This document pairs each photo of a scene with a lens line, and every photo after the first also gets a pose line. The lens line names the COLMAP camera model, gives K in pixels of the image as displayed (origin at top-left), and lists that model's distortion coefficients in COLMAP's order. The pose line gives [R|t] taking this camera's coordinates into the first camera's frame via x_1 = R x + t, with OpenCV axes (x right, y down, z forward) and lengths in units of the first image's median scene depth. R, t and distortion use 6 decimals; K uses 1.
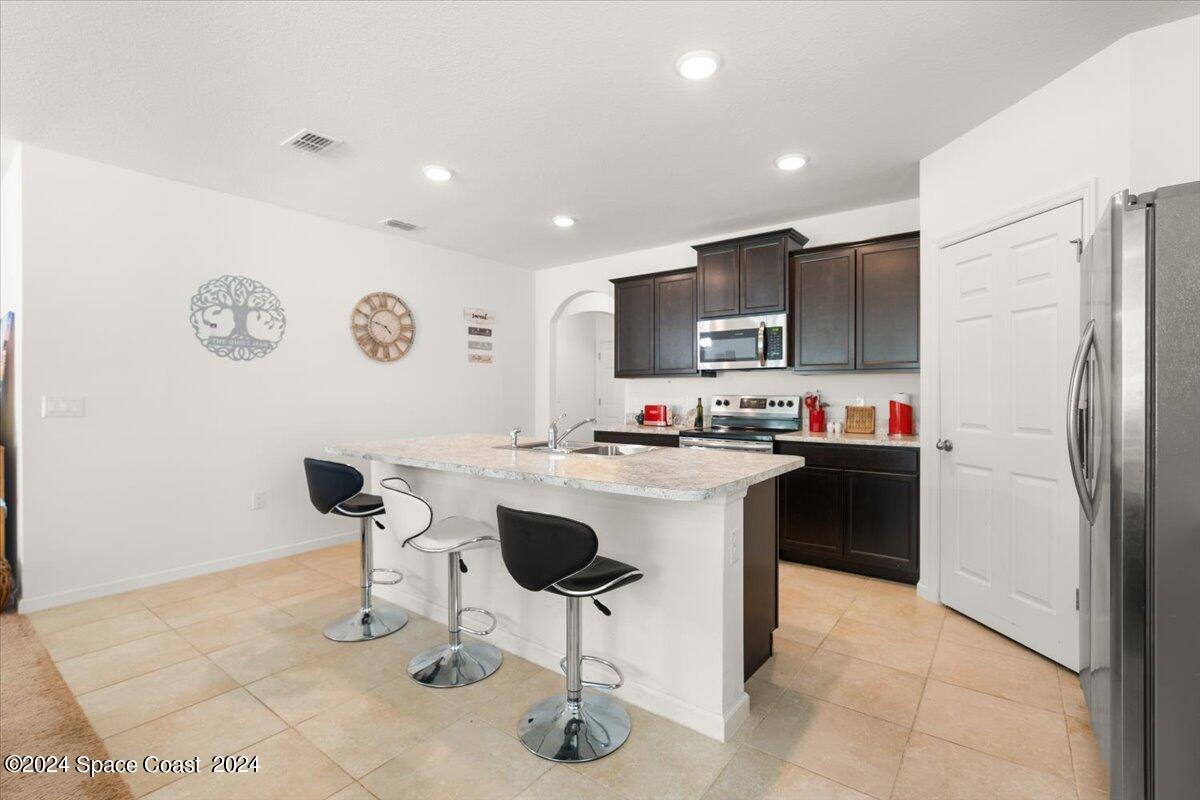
lens RADIAL K [[545.5, 0, 599.4], [0, 545.5, 395.1], [0, 0, 1]] dist [-0.005563, 0.001242]
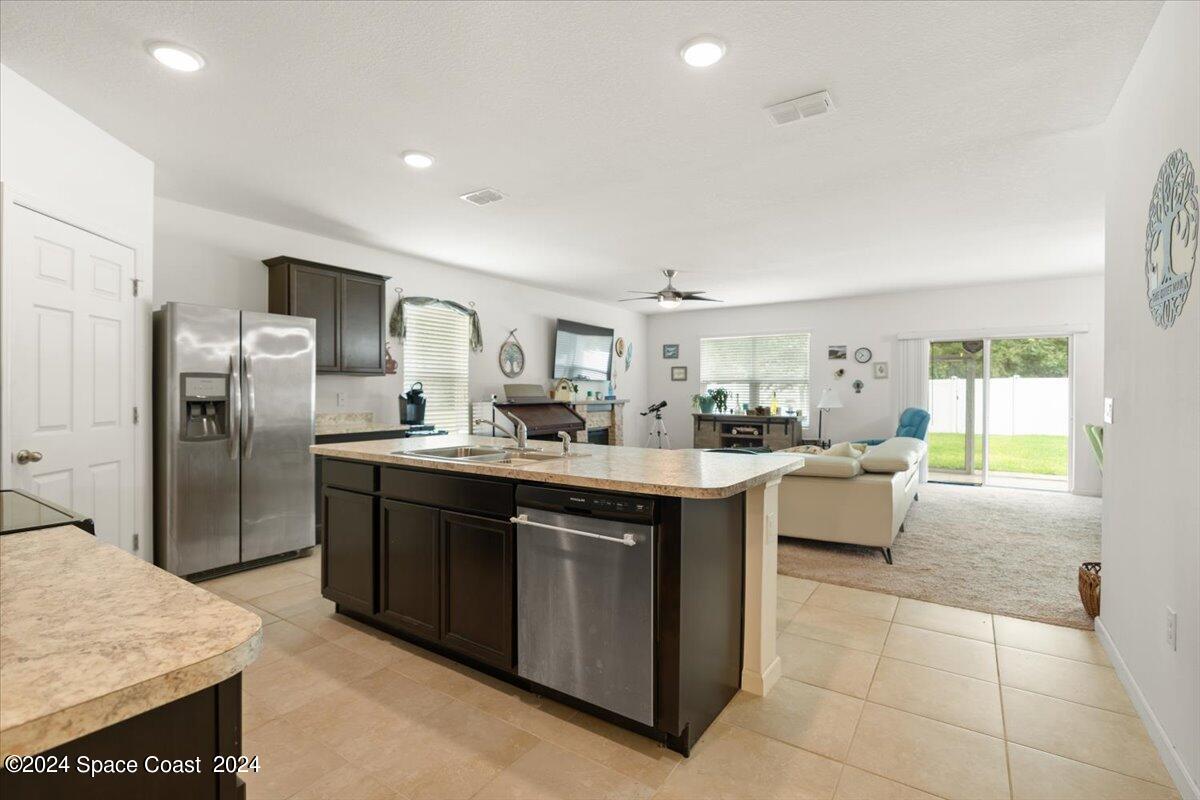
lens RADIAL K [[545.5, 0, 599.6], [0, 545.5, 394.9], [0, 0, 1]] dist [-0.005563, 0.001242]
pose [[-0.998397, -0.002962, -0.056526, -0.182879], [-0.003344, 0.999972, 0.006667, -0.007195], [0.056505, 0.006846, -0.998379, 2.153645]]
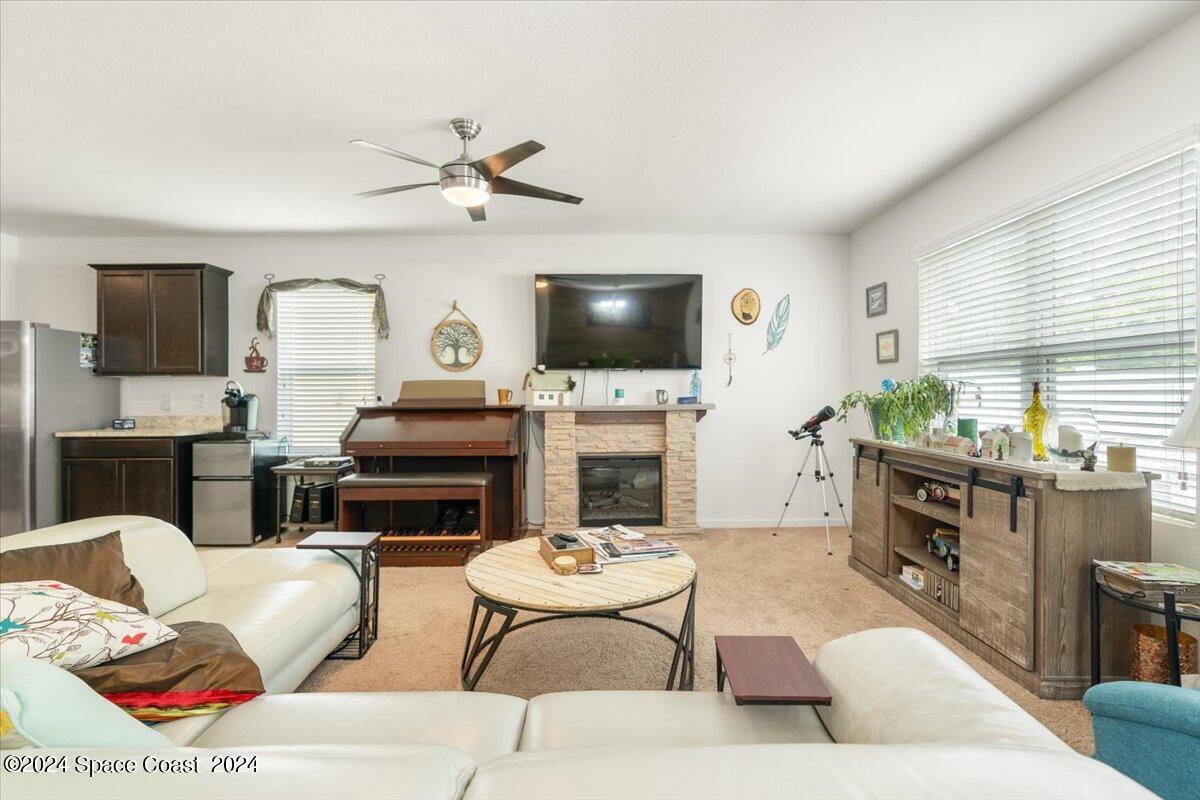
lens RADIAL K [[545.5, 0, 595.8], [0, 545.5, 402.5], [0, 0, 1]] dist [-0.005563, 0.001242]
pose [[-0.604324, -0.005686, 0.796719, -1.686780], [0.005752, 0.999917, 0.011499, 0.015511], [-0.796718, 0.011532, -0.604241, 0.205056]]
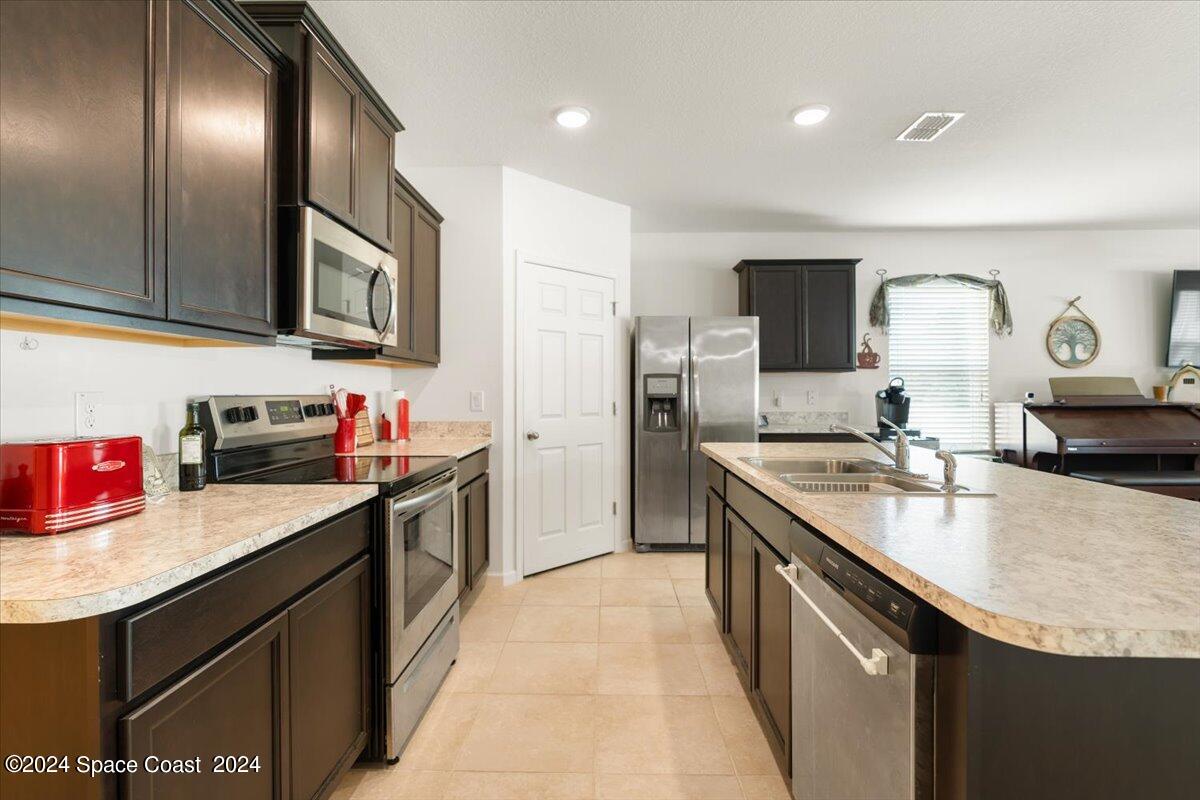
lens RADIAL K [[545.5, 0, 603.4], [0, 545.5, 389.7], [0, 0, 1]] dist [-0.005563, 0.001242]
pose [[-0.591501, 0.001665, 0.806303, -0.451154], [0.003387, 0.999994, 0.000420, -0.005023], [-0.806297, 0.002980, -0.591503, 1.832474]]
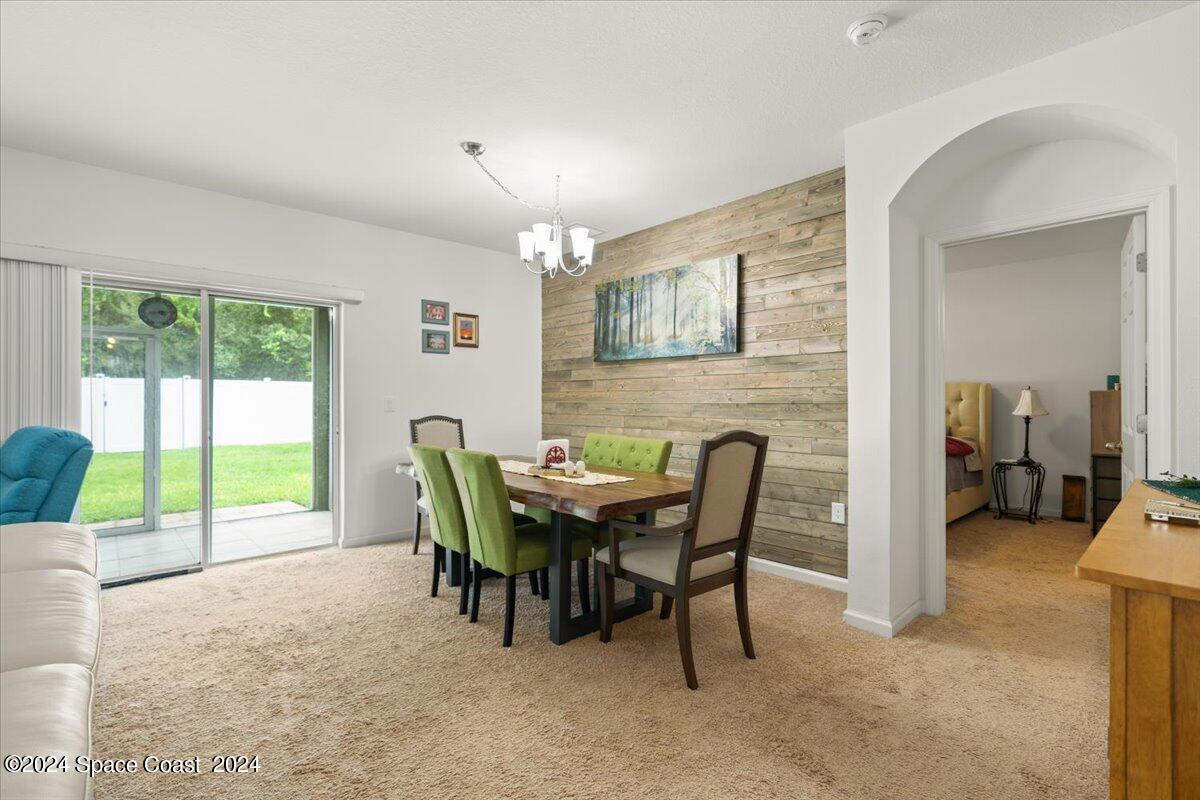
lens RADIAL K [[545.5, 0, 600.5], [0, 545.5, 401.2], [0, 0, 1]] dist [-0.005563, 0.001242]
pose [[-0.177809, 0.002482, -0.984062, -1.033222], [-0.003136, 0.999990, 0.003089, 0.009602], [0.984060, 0.003636, -0.177800, 0.821729]]
